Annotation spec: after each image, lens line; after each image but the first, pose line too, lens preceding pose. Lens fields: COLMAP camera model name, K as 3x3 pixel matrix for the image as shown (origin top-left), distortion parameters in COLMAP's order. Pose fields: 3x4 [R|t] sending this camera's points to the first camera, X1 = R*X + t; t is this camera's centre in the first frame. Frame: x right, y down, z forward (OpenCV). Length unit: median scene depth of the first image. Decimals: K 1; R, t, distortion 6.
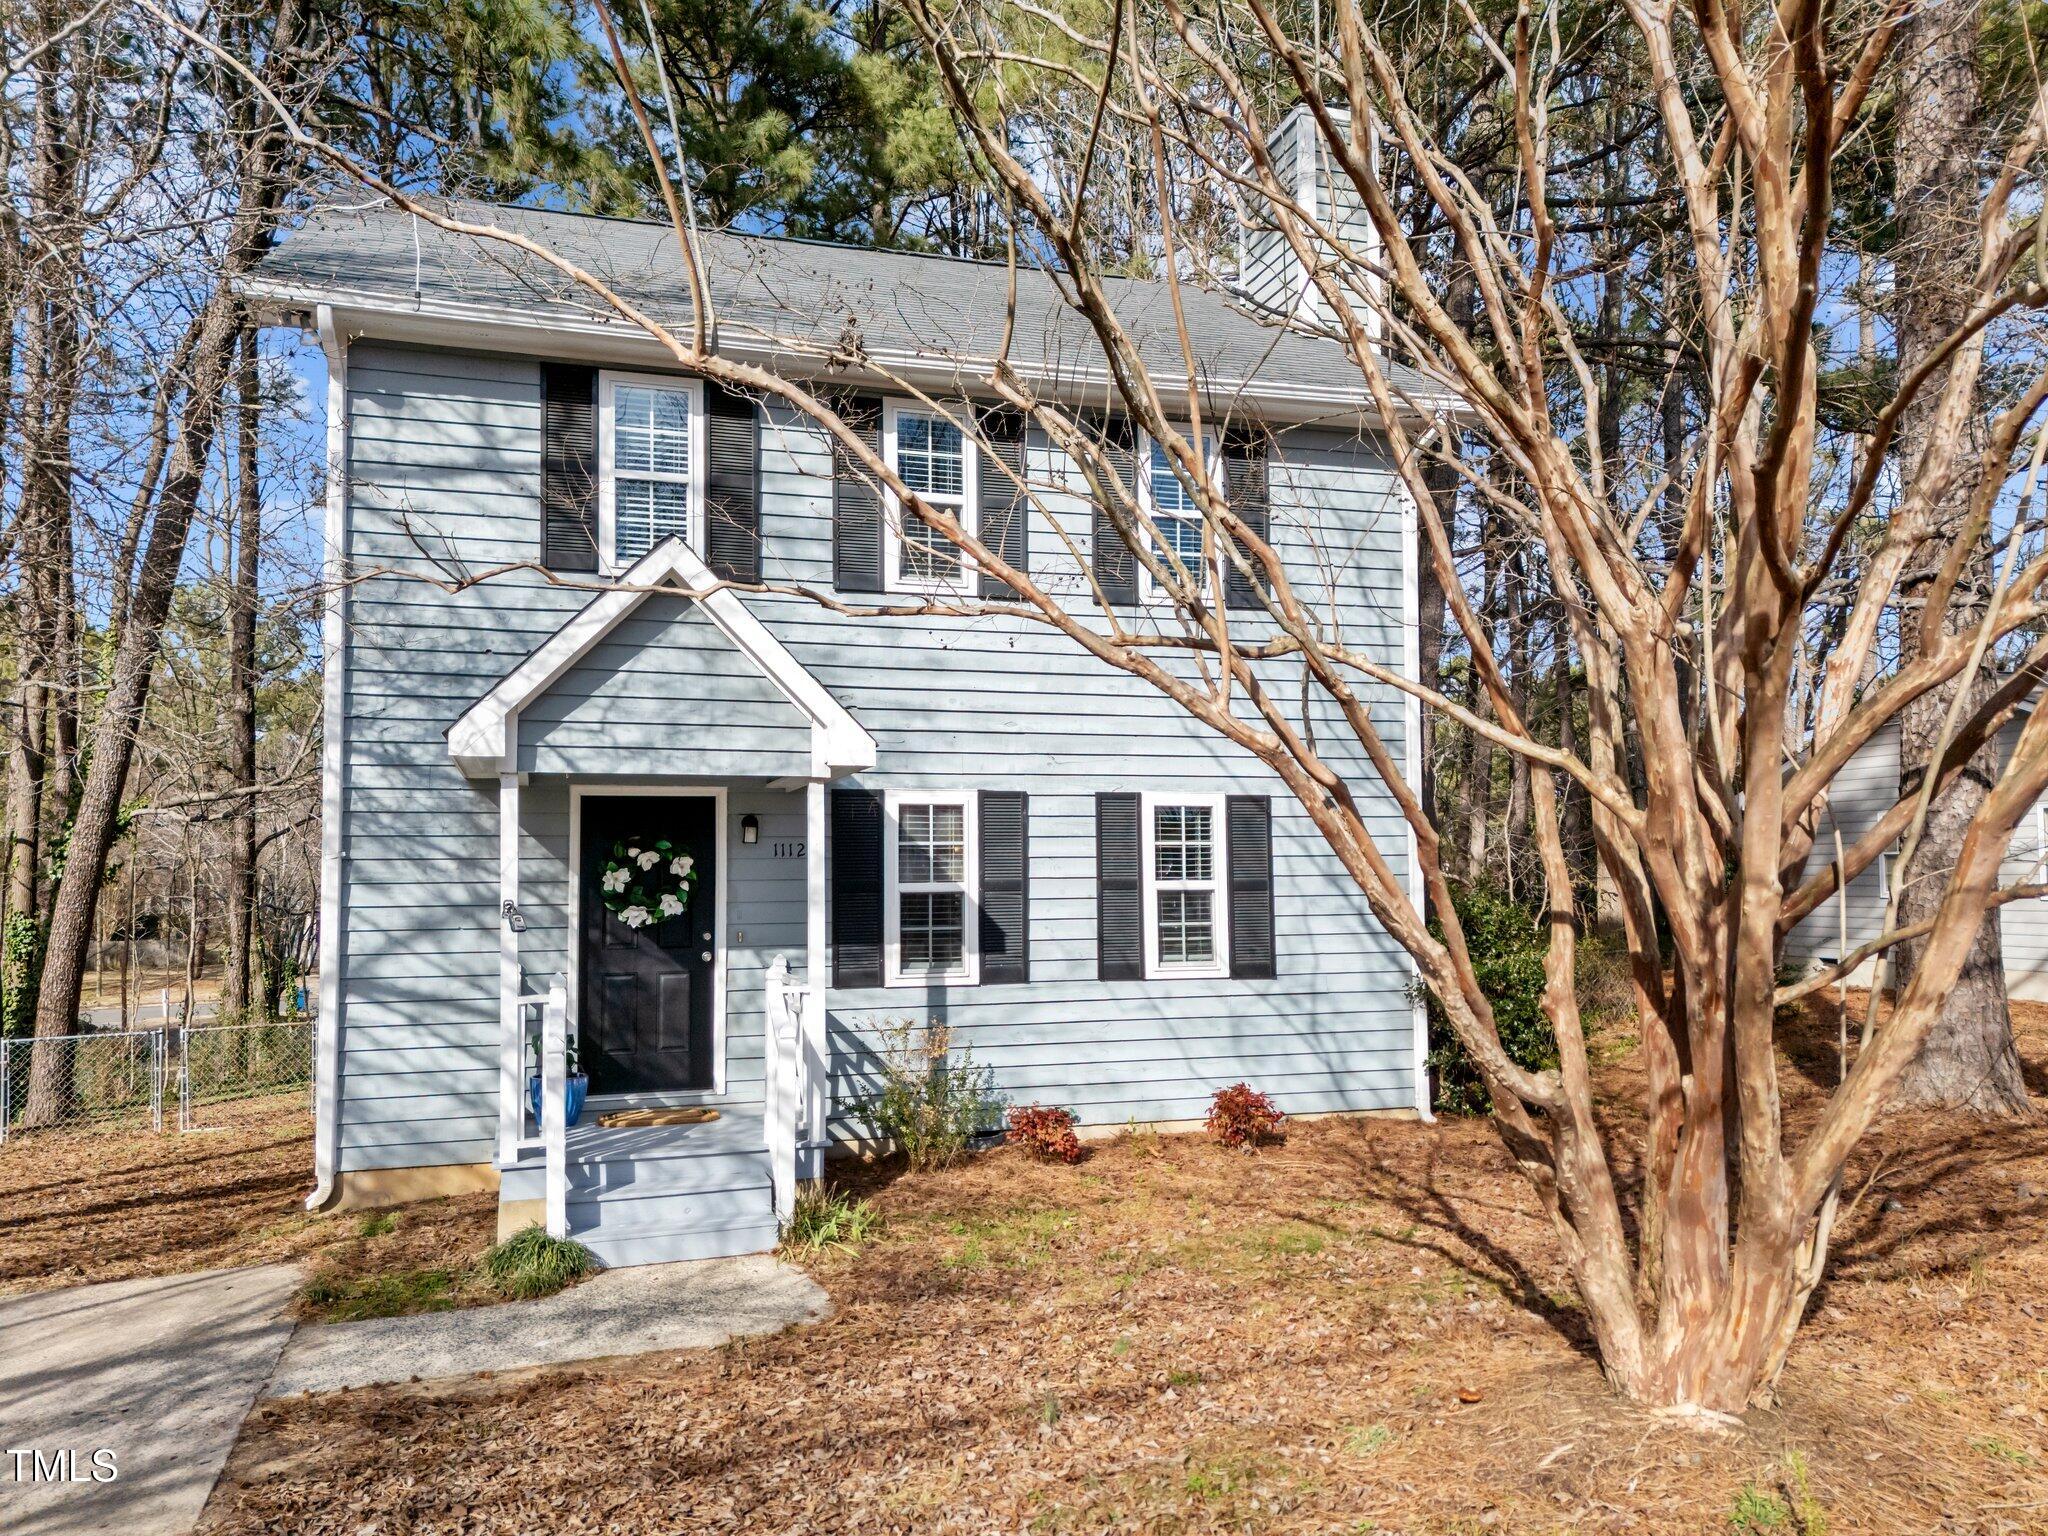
lens RADIAL K [[1479.9, 0, 1047.9], [0, 1479.9, 799.2], [0, 0, 1]] dist [0.083318, -0.120111]
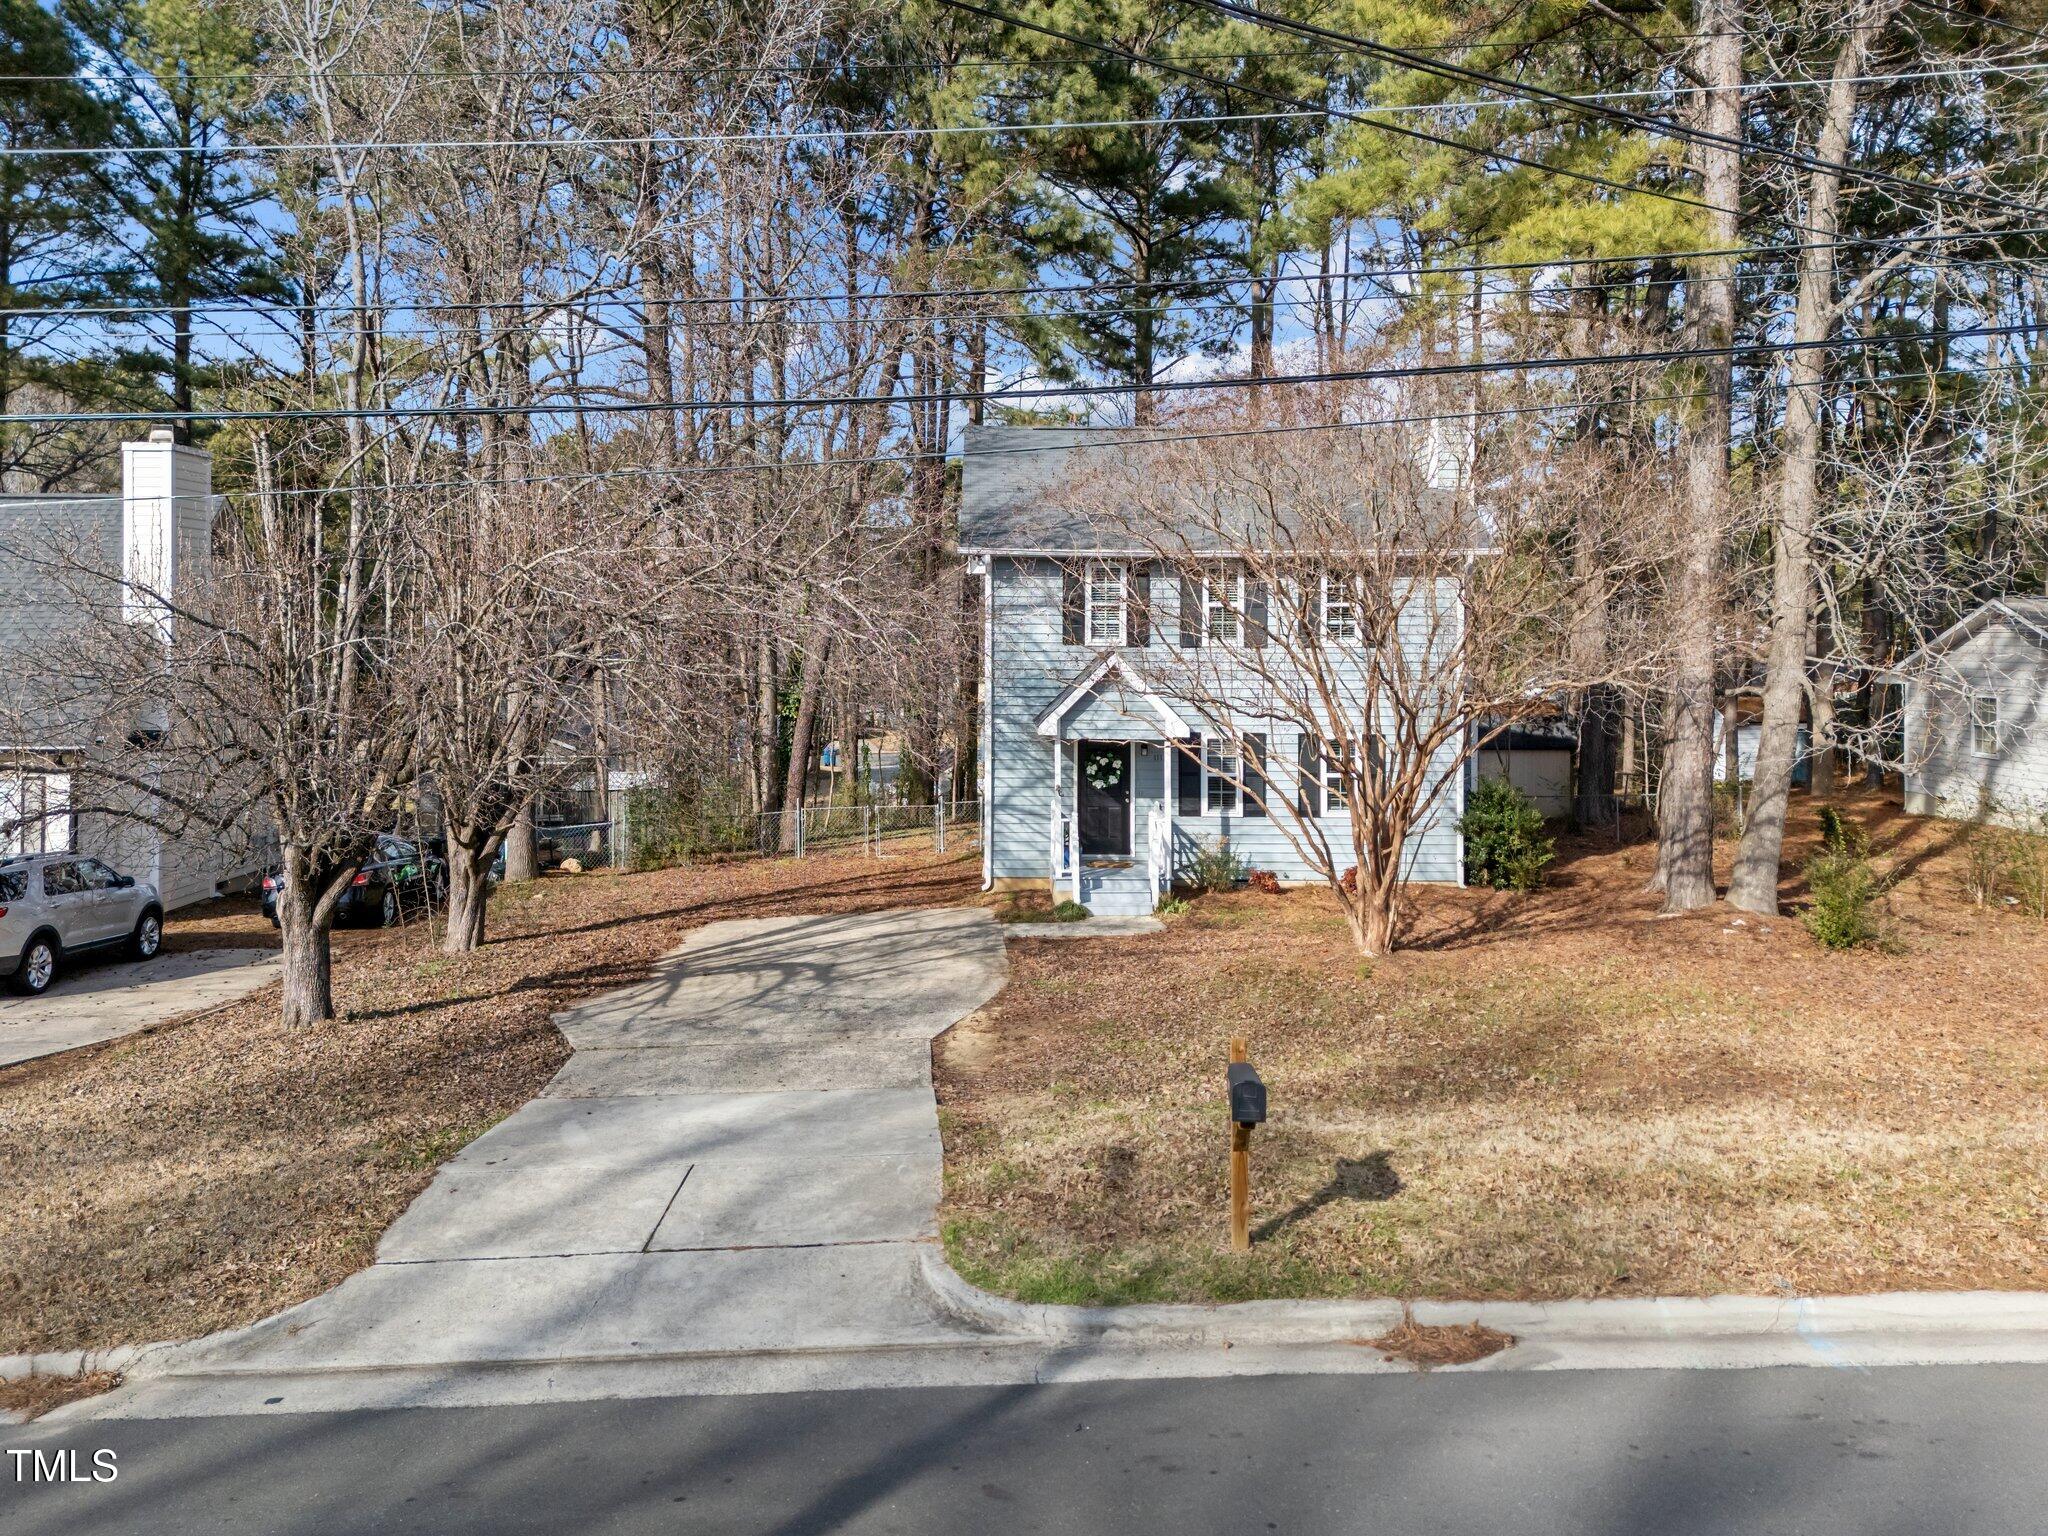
lens RADIAL K [[1410.3, 0, 978.0], [0, 1410.3, 646.9], [0, 0, 1]] dist [-0.000849, -0.000485]
pose [[0.946051, 0.012130, -0.323791, 0.275138], [0.004252, 0.998748, 0.049840, -0.253998], [0.323990, -0.048528, 0.944815, -1.209103]]
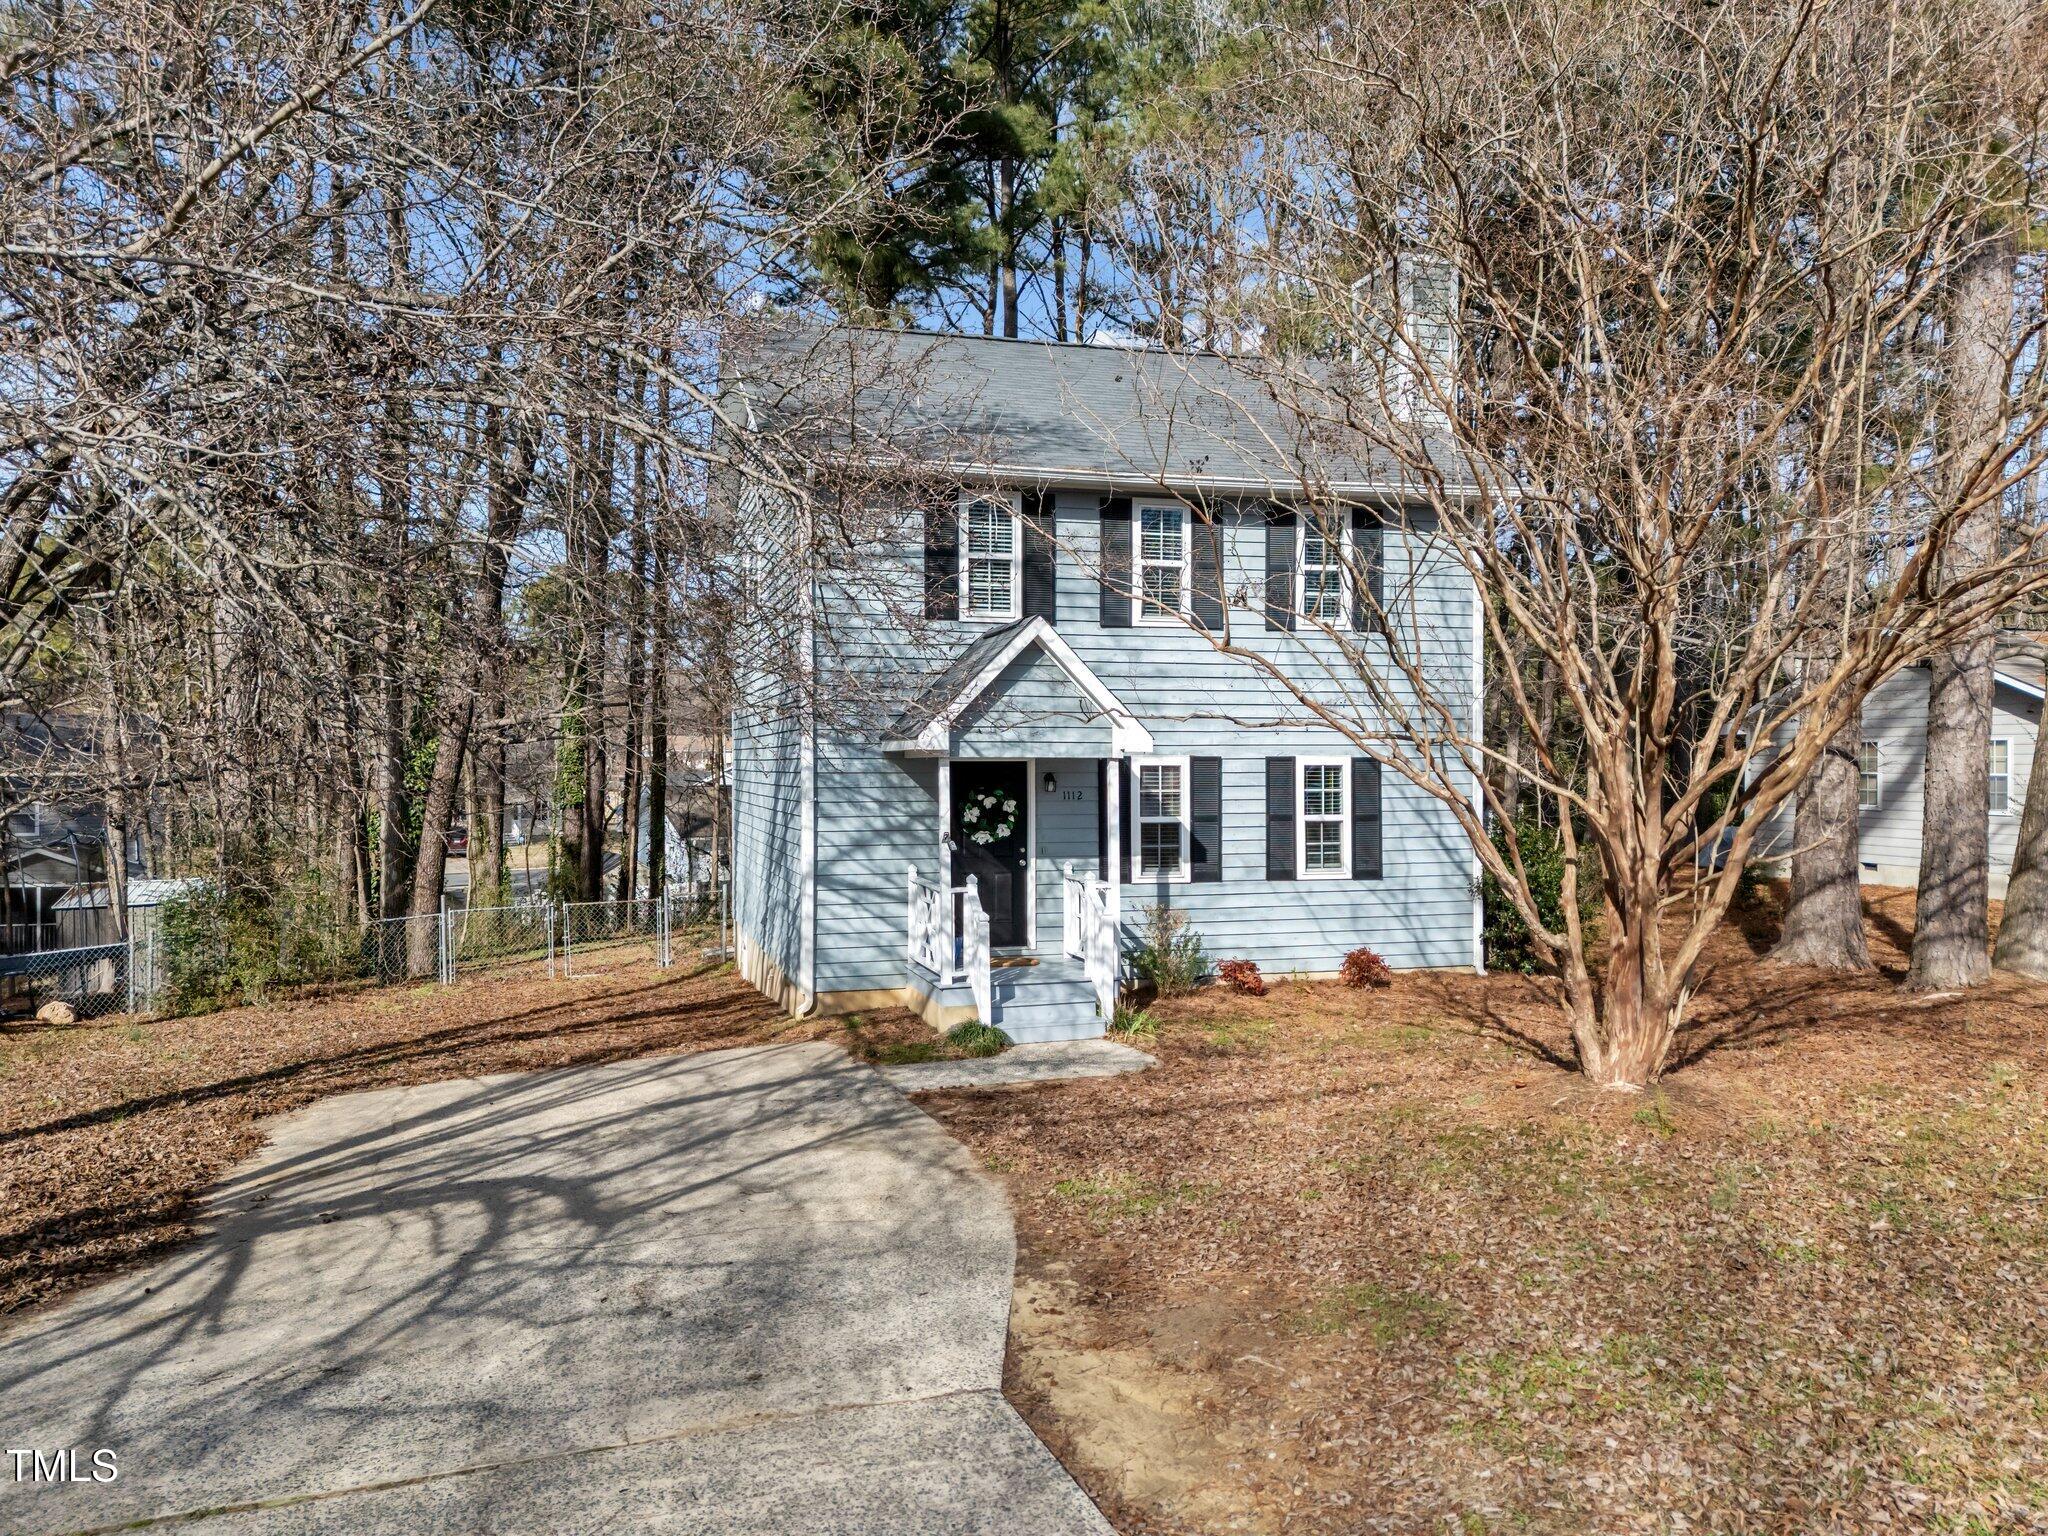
lens RADIAL K [[1422.0, 0, 1024.0], [0, 1422.0, 768.0], [0, 0, 1]] dist [0.005729, -0.001294]
pose [[0.999024, 0.006492, -0.043685, -0.158071], [-0.004081, 0.998475, 0.055047, -0.075386], [0.043975, -0.054815, 0.997528, -0.480549]]
